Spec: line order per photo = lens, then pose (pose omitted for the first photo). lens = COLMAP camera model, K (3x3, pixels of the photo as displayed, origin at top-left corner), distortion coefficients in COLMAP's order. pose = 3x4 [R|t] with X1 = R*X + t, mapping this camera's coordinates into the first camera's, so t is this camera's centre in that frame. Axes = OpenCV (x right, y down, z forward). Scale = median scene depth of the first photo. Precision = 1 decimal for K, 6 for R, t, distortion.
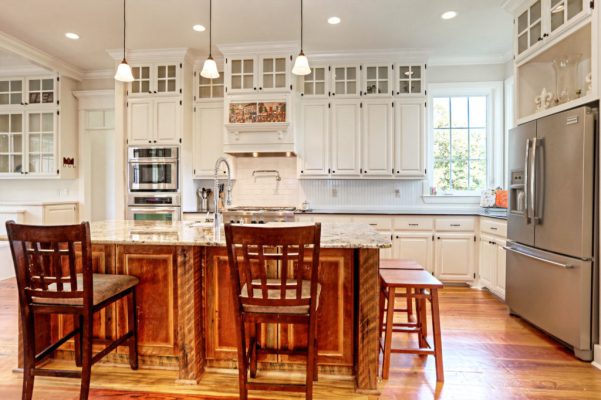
lens RADIAL K [[301.1, 0, 300.7], [0, 301.1, 197.0], [0, 0, 1]] dist [0.000268, 0.000117]
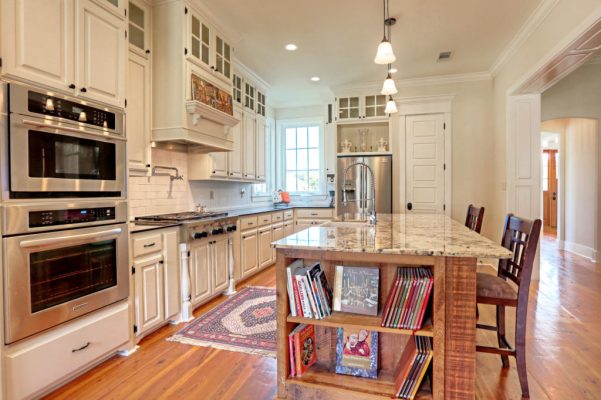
lens RADIAL K [[301.1, 0, 300.7], [0, 301.1, 197.0], [0, 0, 1]] dist [0.000268, 0.000117]
pose [[0.241269, -0.018781, 0.970276, -0.857617], [0.027775, 0.999537, 0.012441, -0.013049], [-0.970061, 0.023948, 0.241679, 0.558096]]
